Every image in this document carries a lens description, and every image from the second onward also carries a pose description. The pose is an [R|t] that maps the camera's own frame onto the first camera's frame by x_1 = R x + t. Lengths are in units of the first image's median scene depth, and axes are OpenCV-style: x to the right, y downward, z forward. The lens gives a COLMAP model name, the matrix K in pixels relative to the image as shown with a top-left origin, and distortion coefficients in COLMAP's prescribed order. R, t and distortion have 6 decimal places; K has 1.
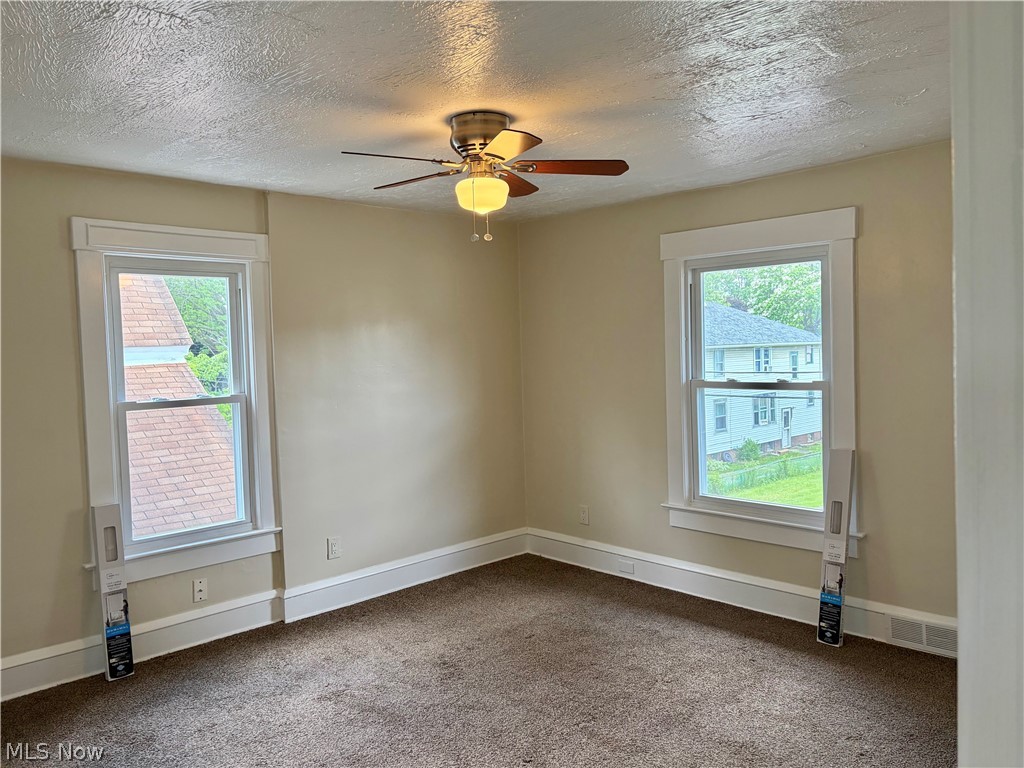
lens RADIAL K [[769.7, 0, 512.0], [0, 769.7, 384.0], [0, 0, 1]] dist [0.044770, -0.009901]
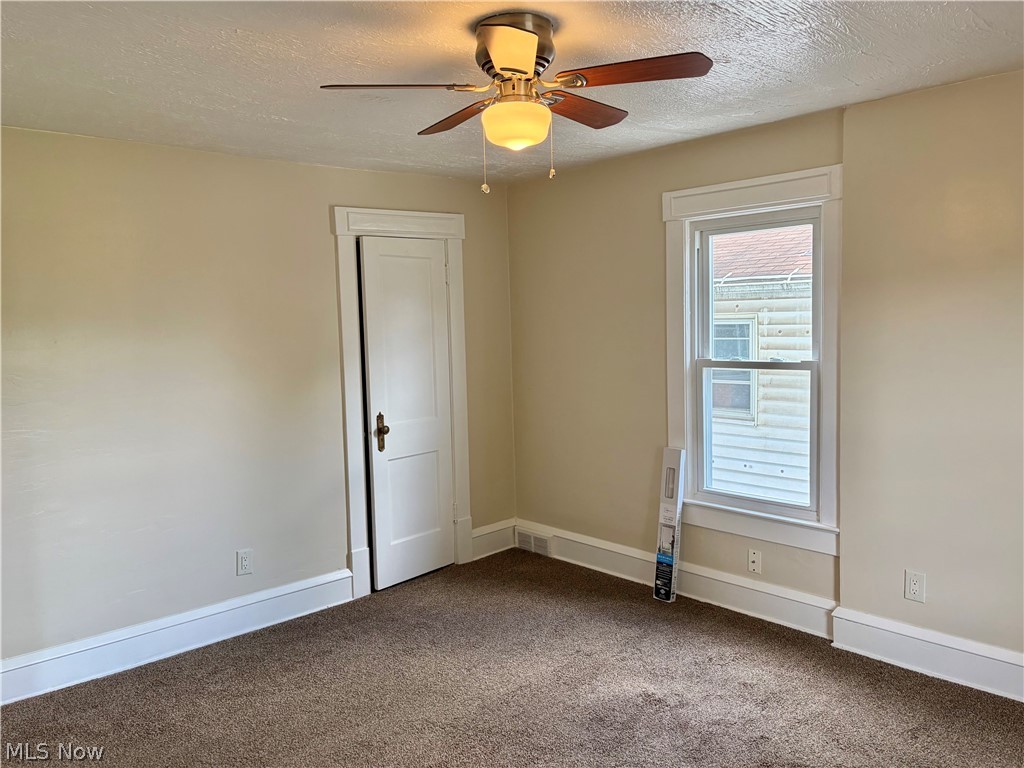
lens RADIAL K [[769.7, 0, 512.0], [0, 769.7, 384.0], [0, 0, 1]] dist [0.044770, -0.009901]
pose [[-0.023316, 0.109327, -0.993732, 0.521528], [-0.020516, 0.993741, 0.109810, -0.049872], [0.999518, 0.022948, -0.020928, 0.700419]]
